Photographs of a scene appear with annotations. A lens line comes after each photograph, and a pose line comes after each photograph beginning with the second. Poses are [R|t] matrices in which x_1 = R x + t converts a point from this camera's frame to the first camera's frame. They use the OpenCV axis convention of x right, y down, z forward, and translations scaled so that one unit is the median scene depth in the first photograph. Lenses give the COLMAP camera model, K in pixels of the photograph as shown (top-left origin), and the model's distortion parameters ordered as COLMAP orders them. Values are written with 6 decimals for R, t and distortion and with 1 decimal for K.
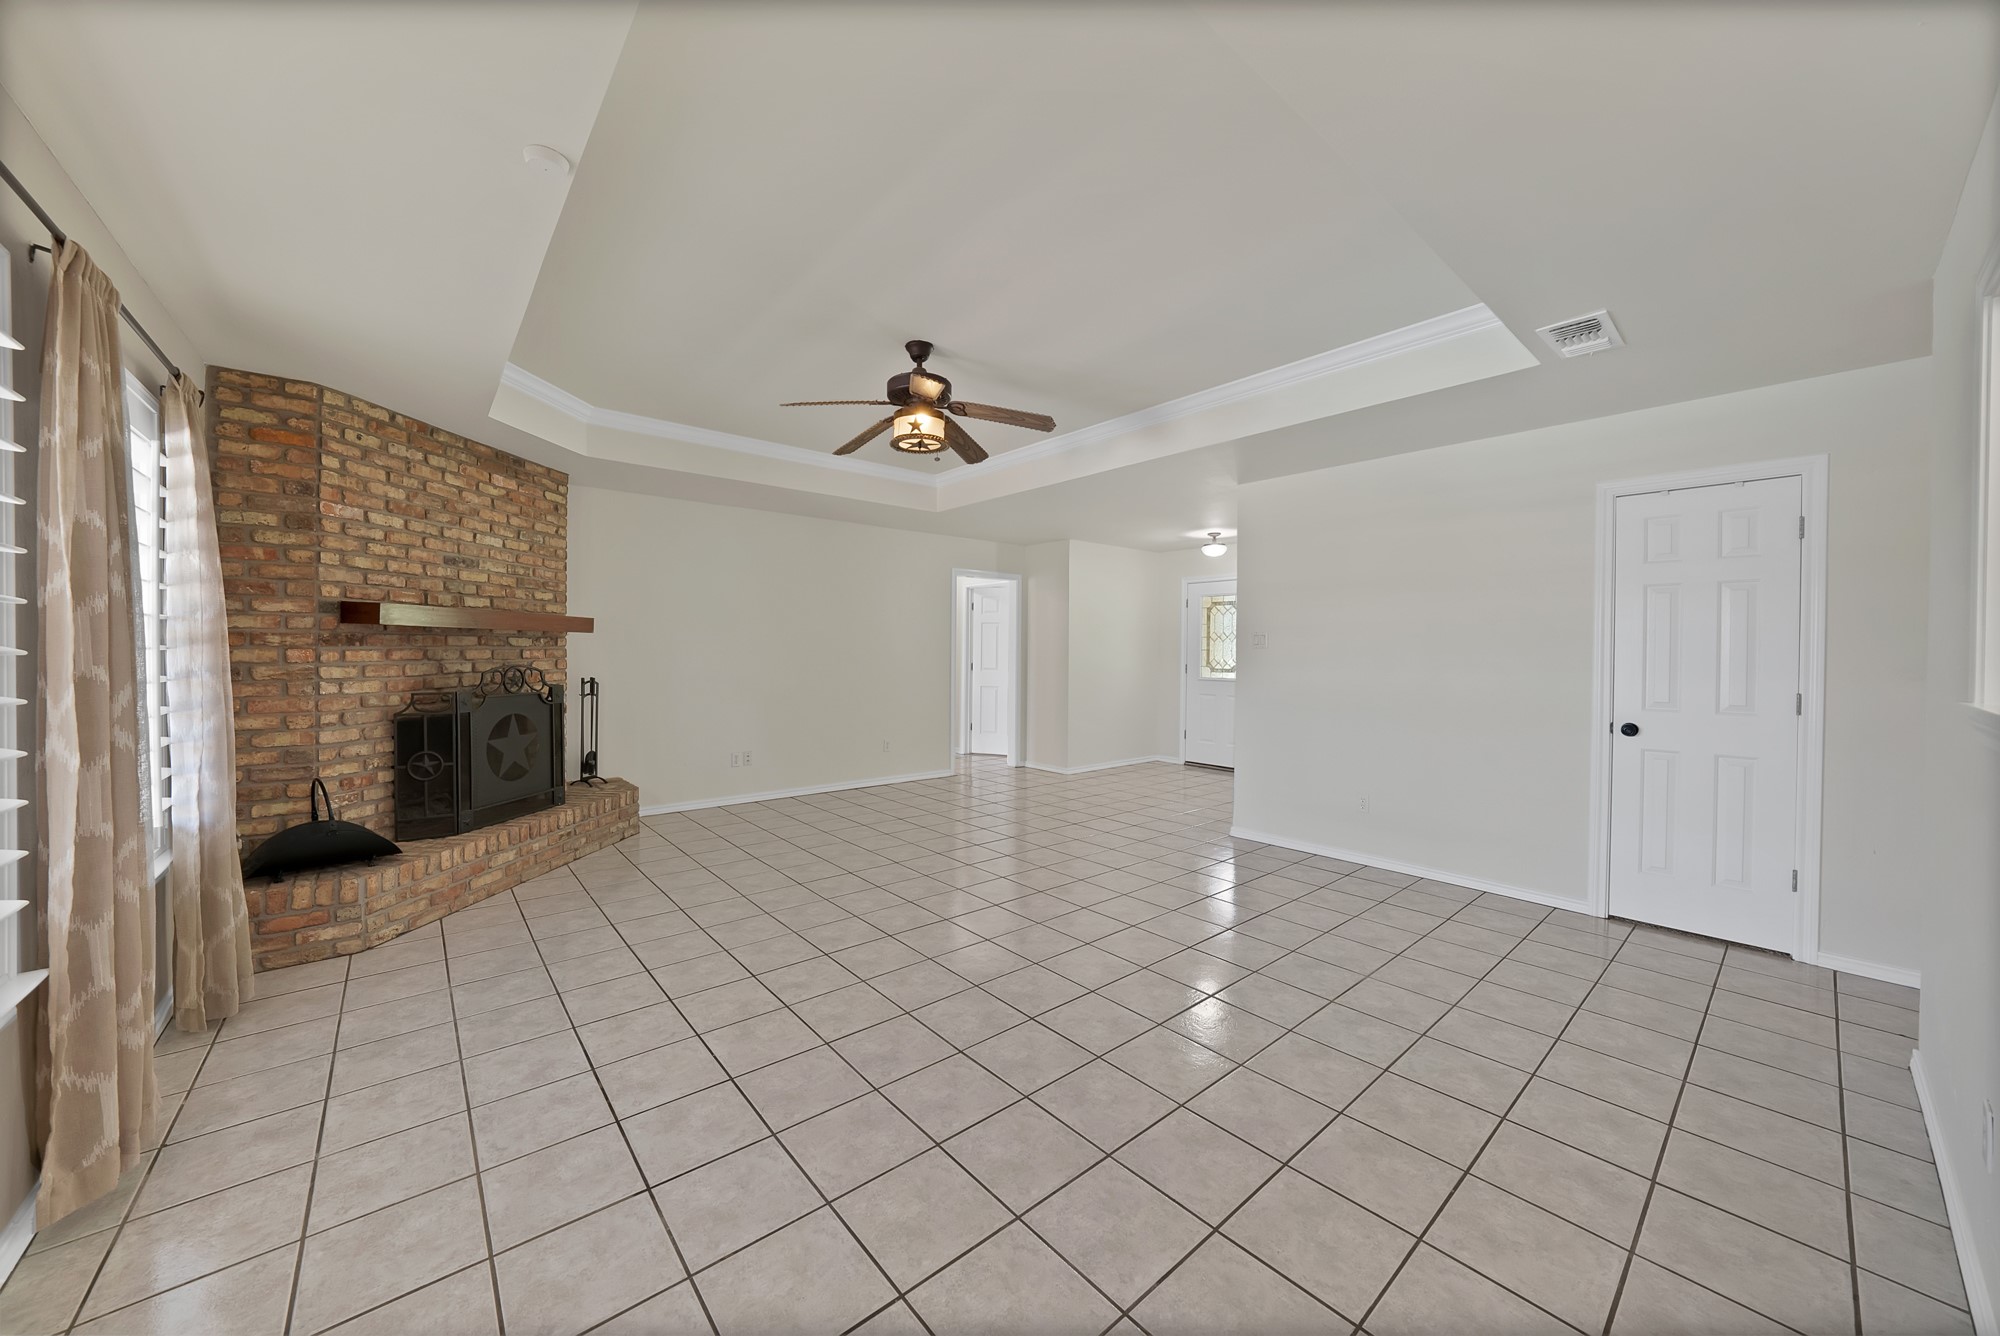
lens RADIAL K [[714.1, 0, 991.6], [0, 714.1, 652.8], [0, 0, 1]] dist [-0.030100, 0.007197]
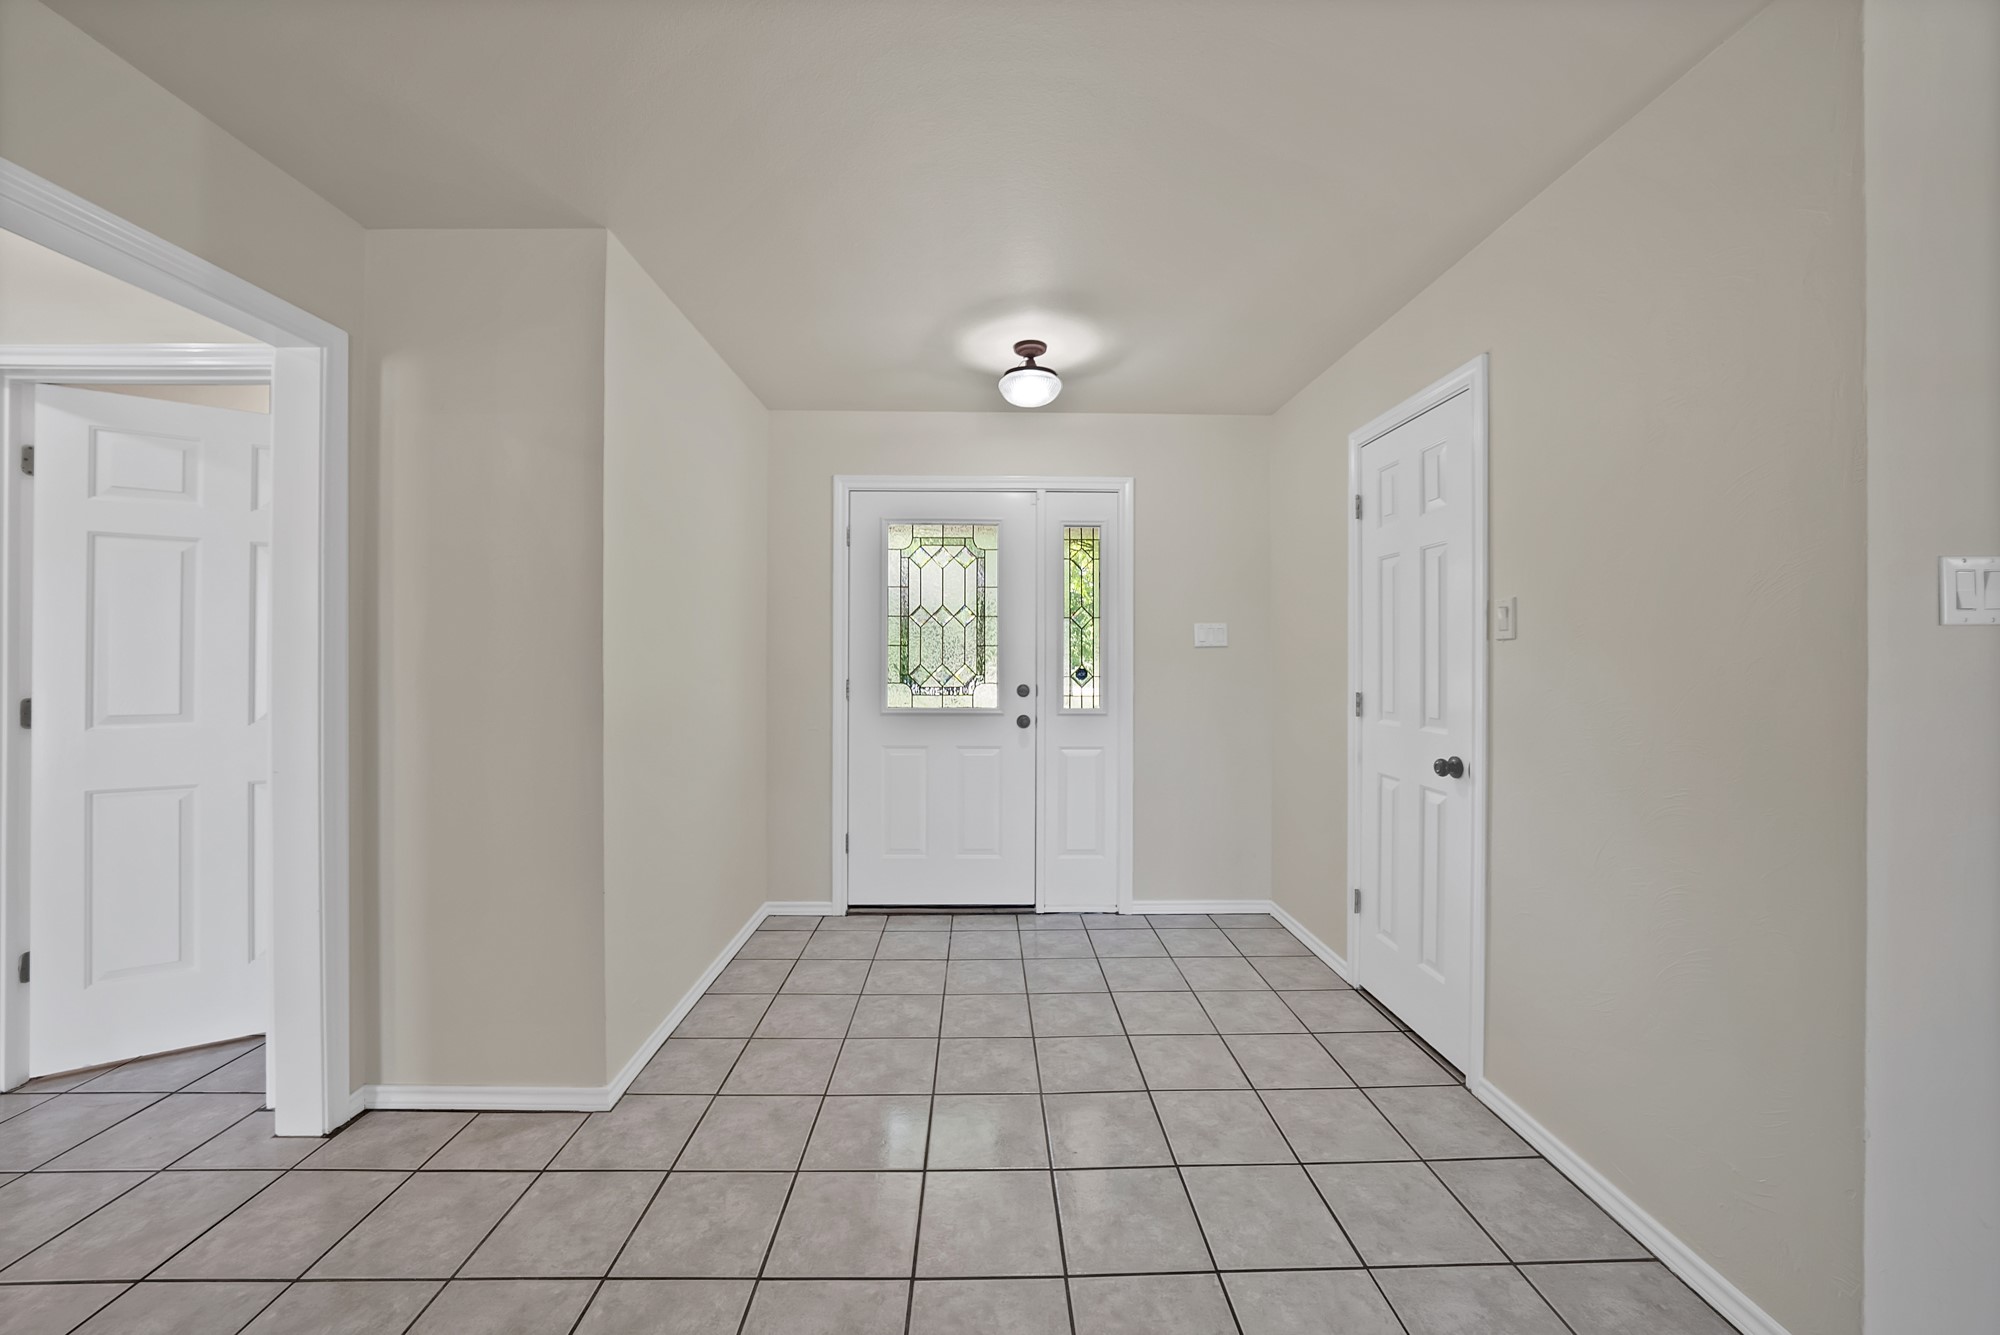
lens RADIAL K [[714.1, 0, 991.6], [0, 714.1, 652.3], [0, 0, 1]] dist [-0.030100, 0.007197]
pose [[0.647082, -0.013976, 0.762293, 0.003322], [0.008532, 0.999902, 0.011090, -0.004239], [-0.762373, -0.000672, 0.647137, 0.673070]]
